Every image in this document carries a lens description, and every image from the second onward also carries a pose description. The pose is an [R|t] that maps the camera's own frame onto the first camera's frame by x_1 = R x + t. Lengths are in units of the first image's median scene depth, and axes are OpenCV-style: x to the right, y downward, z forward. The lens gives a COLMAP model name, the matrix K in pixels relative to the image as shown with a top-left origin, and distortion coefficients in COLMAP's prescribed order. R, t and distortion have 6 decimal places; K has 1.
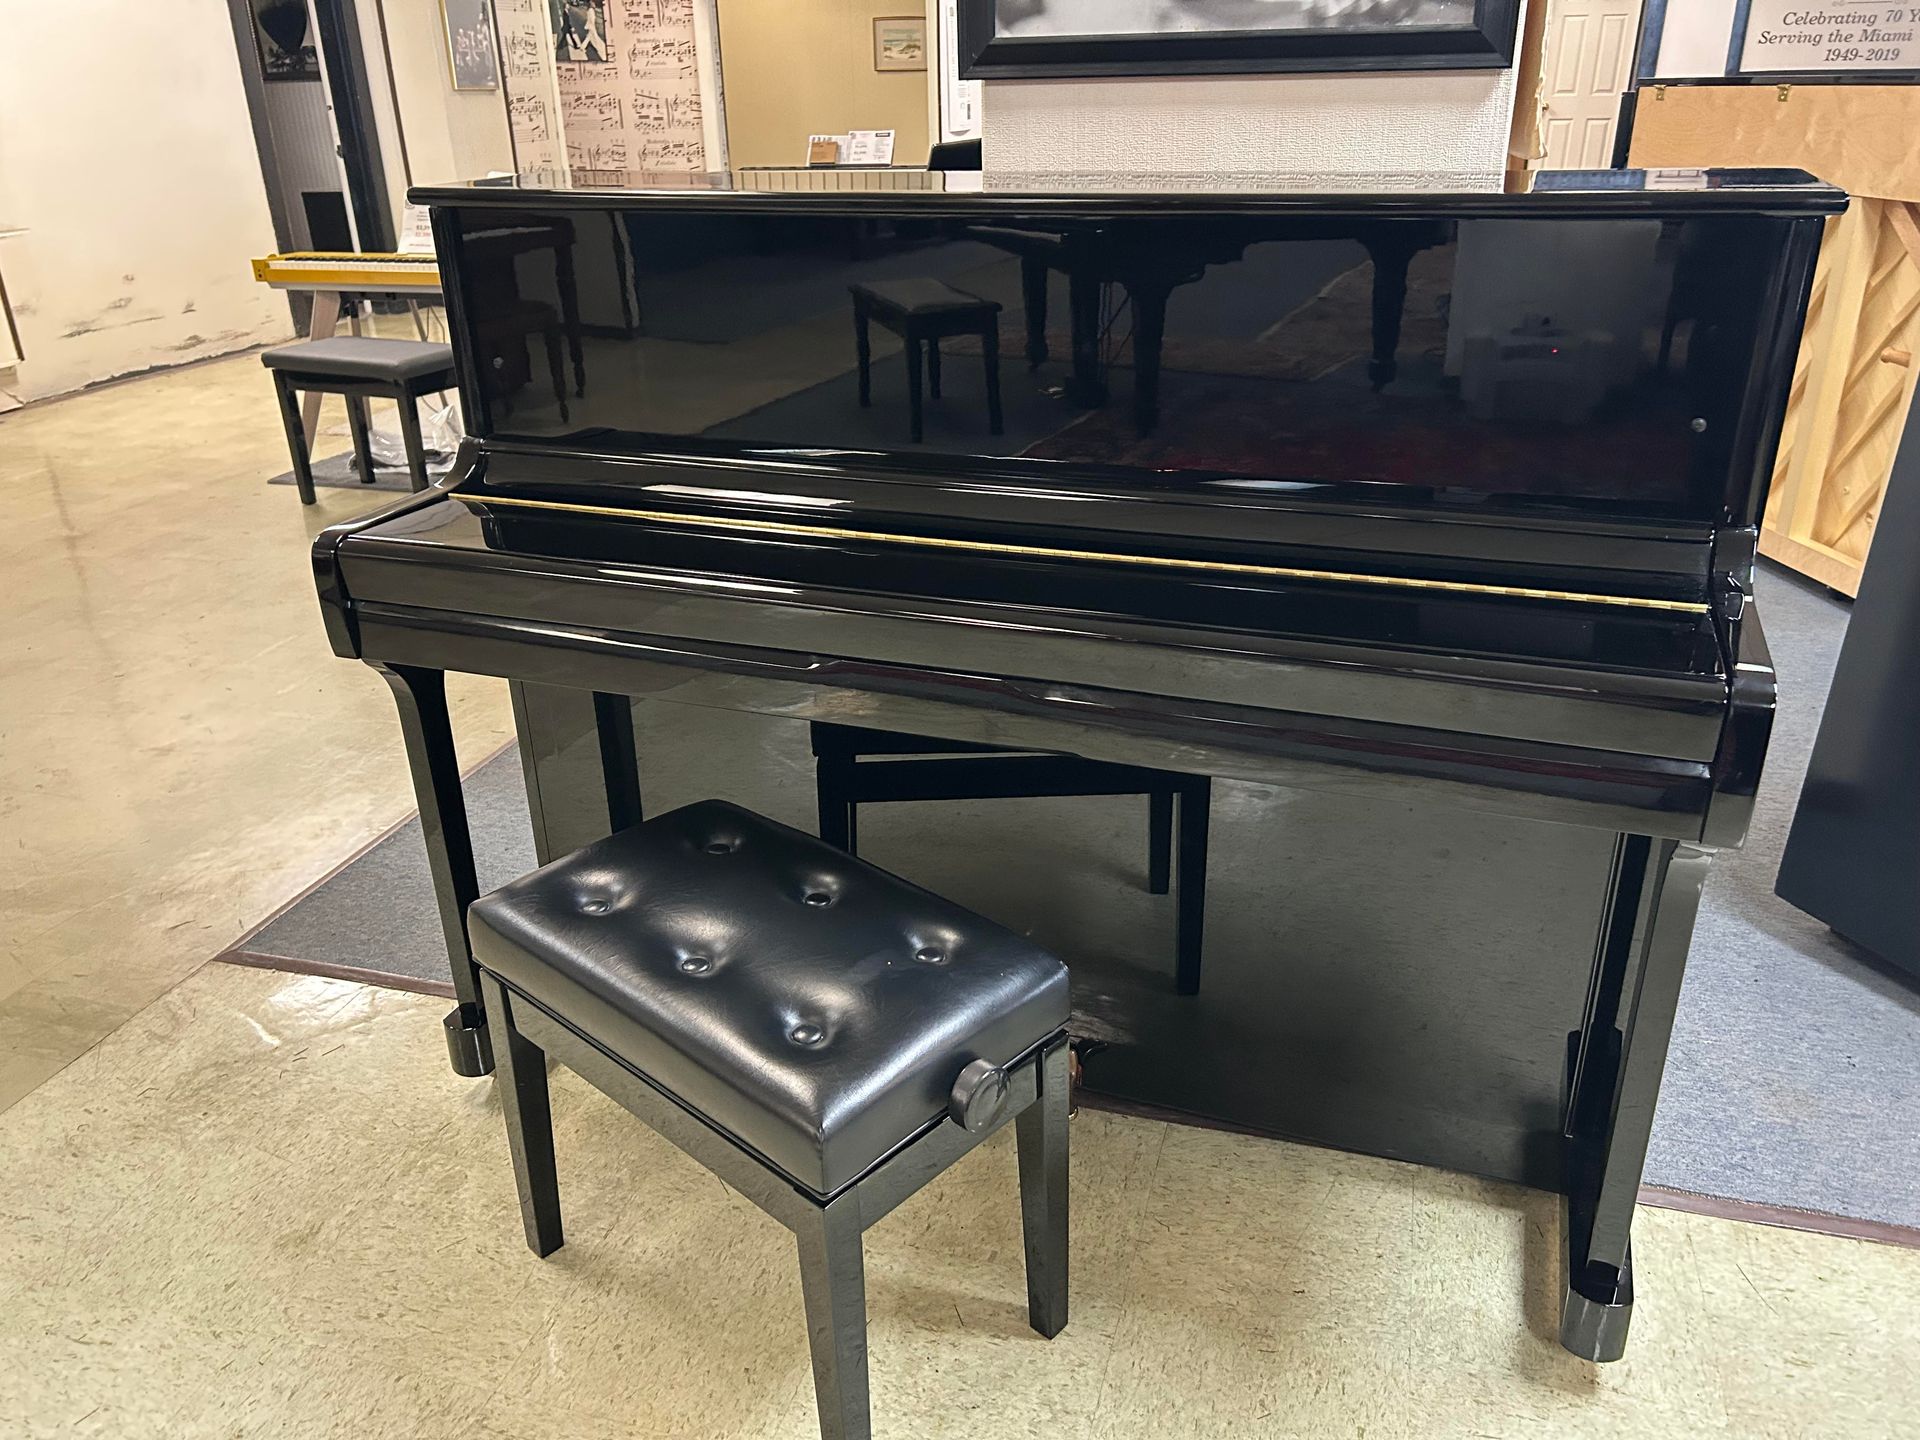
lens RADIAL K [[1490.9, 0, 958.0], [0, 1490.9, 713.0], [0, 0, 1]] dist [0.074129, -0.084801]
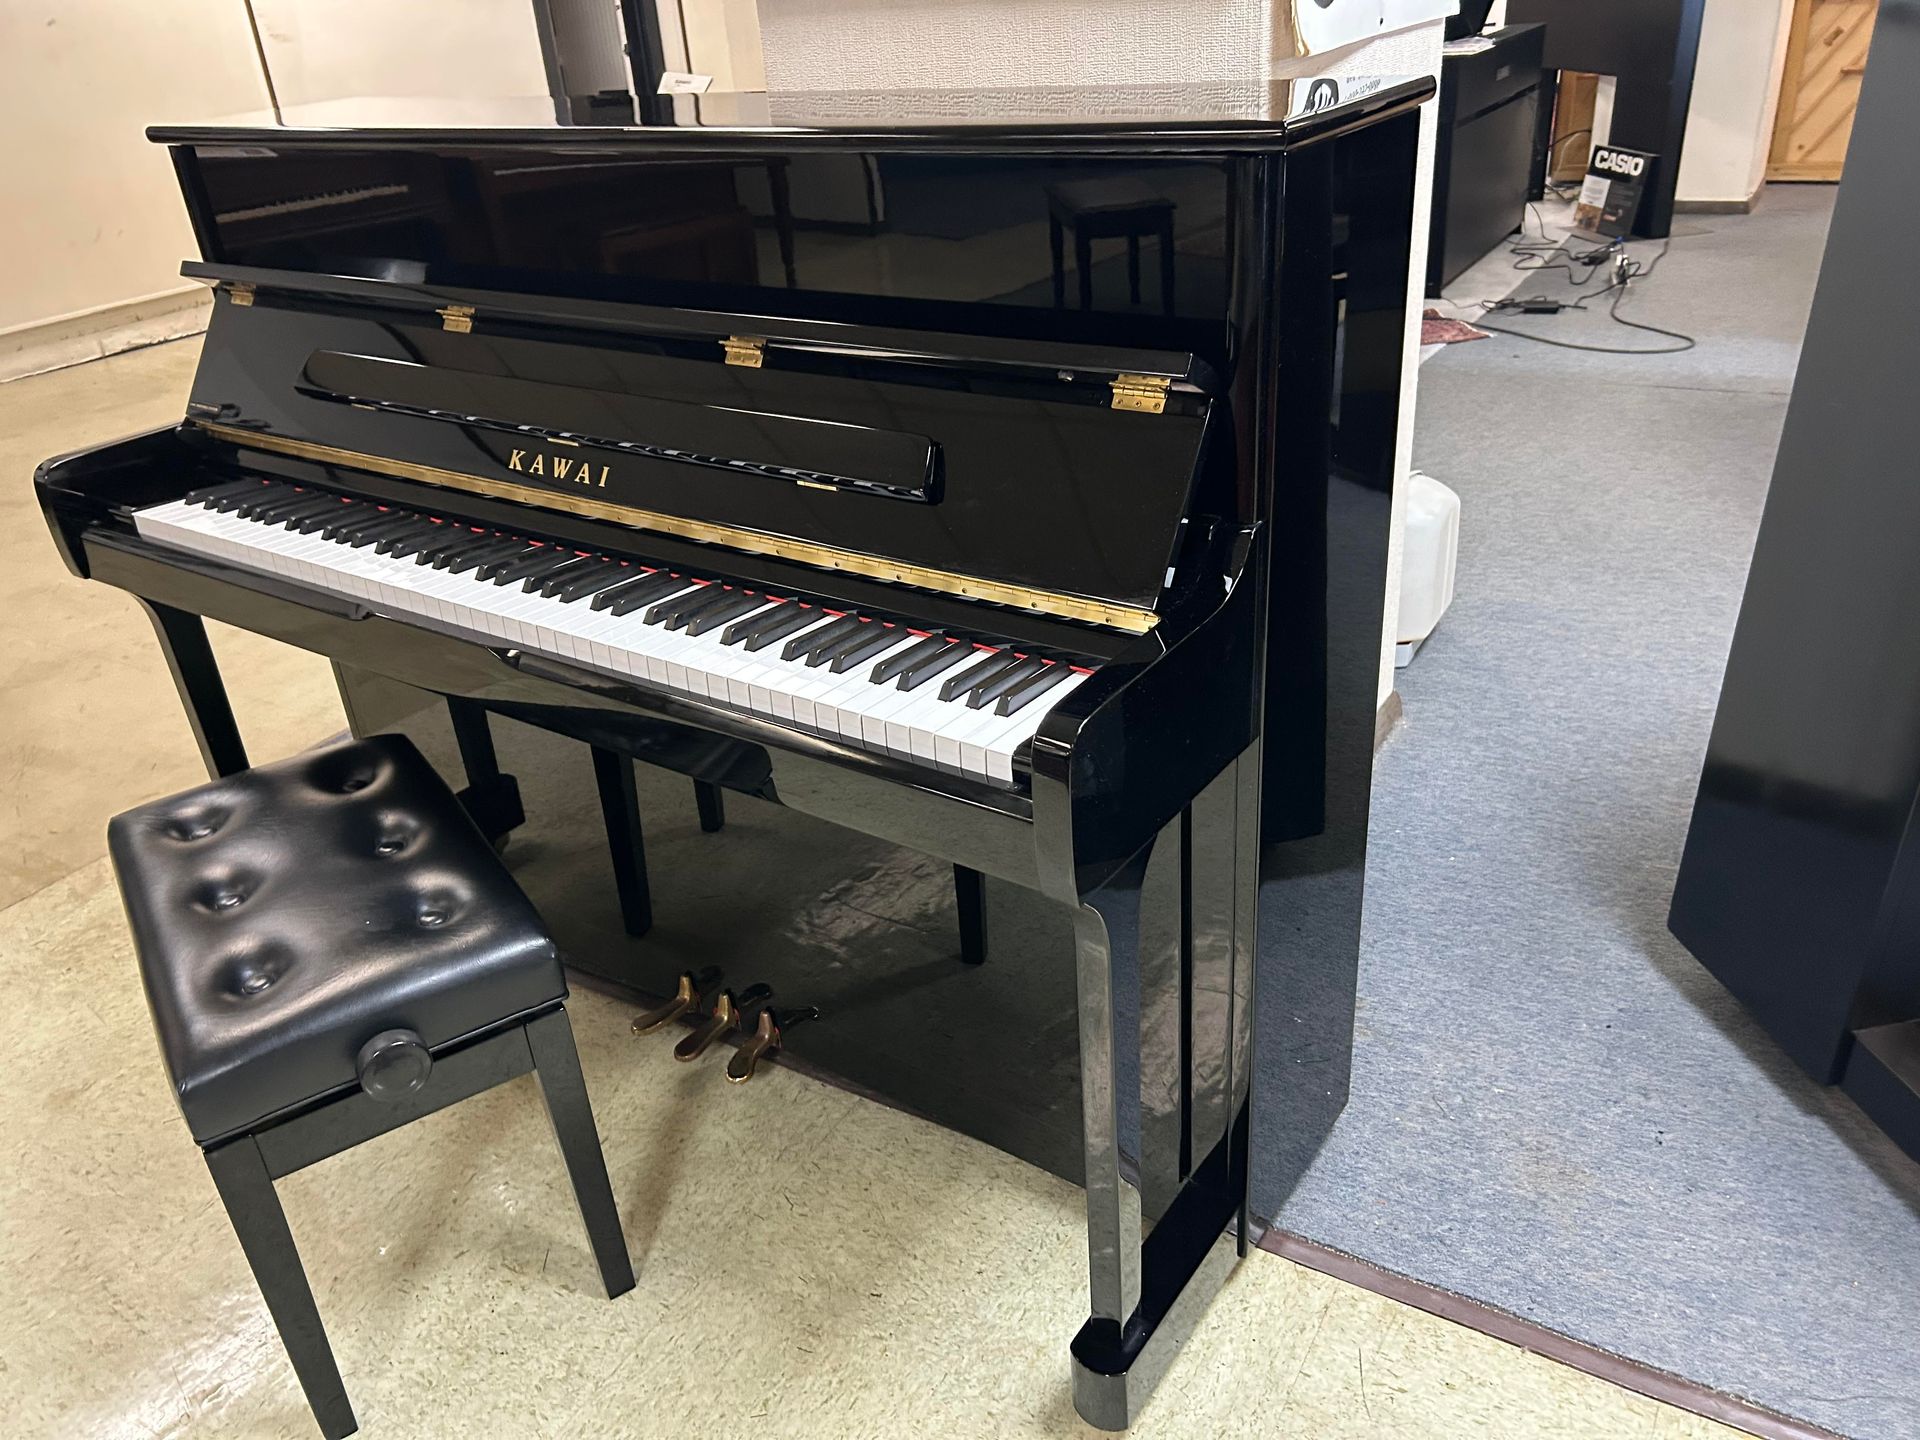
lens RADIAL K [[1485.9, 0, 956.7], [0, 1485.9, 723.9], [0, 0, 1]] dist [0.074008, -0.085095]
pose [[0.963306, 0.076777, -0.257192, 0.451529], [-0.055728, 0.994546, 0.088167, -0.058171], [0.262558, -0.070599, 0.962330, 0.111765]]
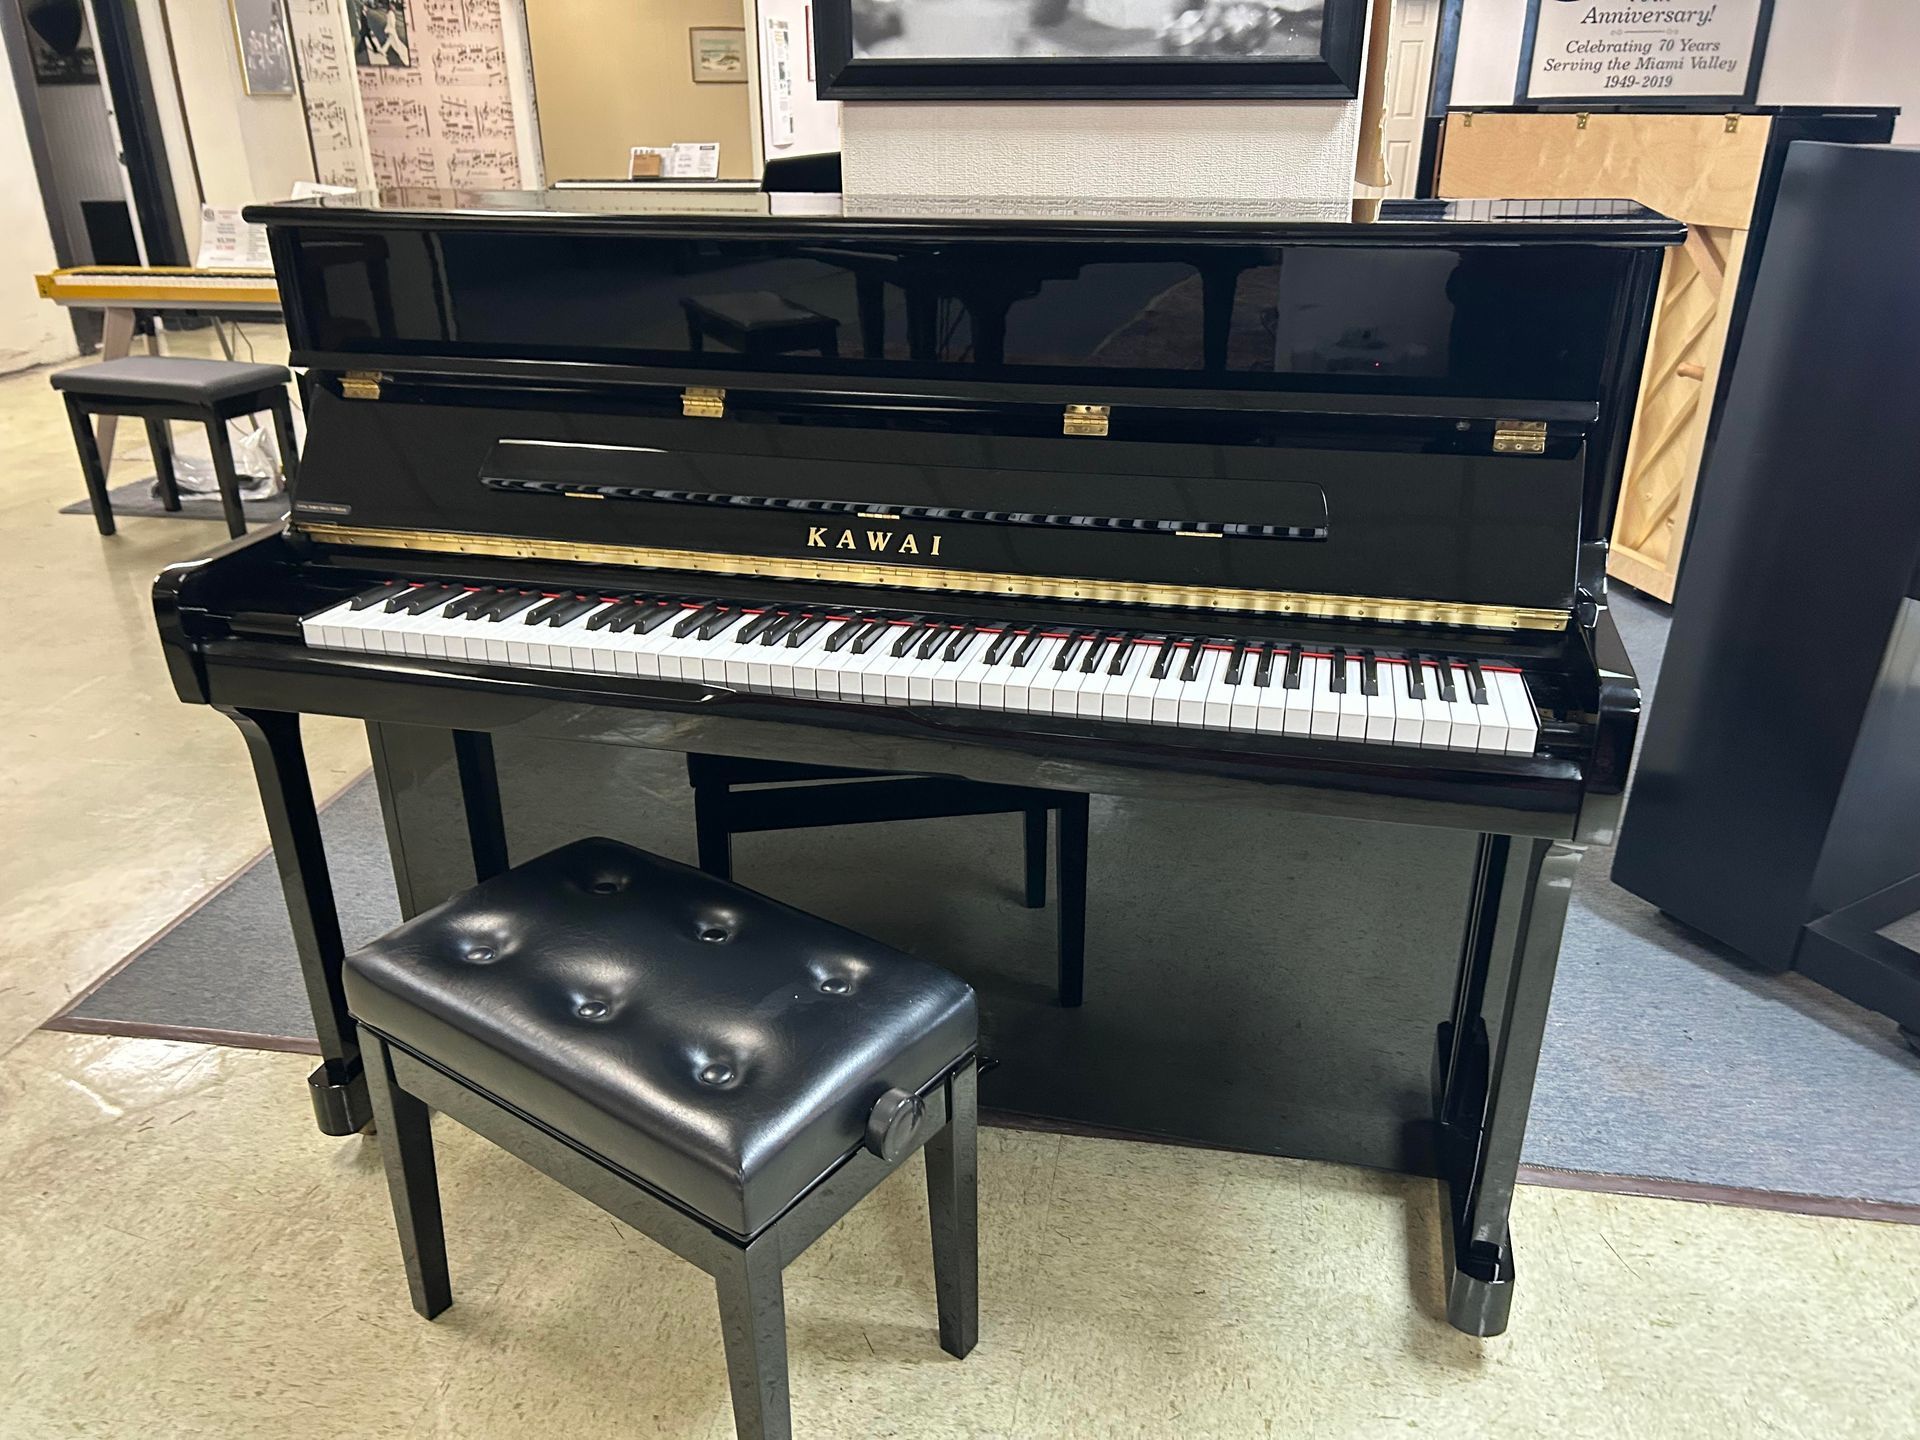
lens RADIAL K [[1490.3, 0, 973.4], [0, 1490.3, 735.1], [0, 0, 1]] dist [0.067568, -0.071208]
pose [[0.992558, -0.034623, 0.116748, -0.030205], [0.034025, 0.999396, 0.007115, -0.006810], [-0.116924, -0.003089, 0.993136, 0.002808]]
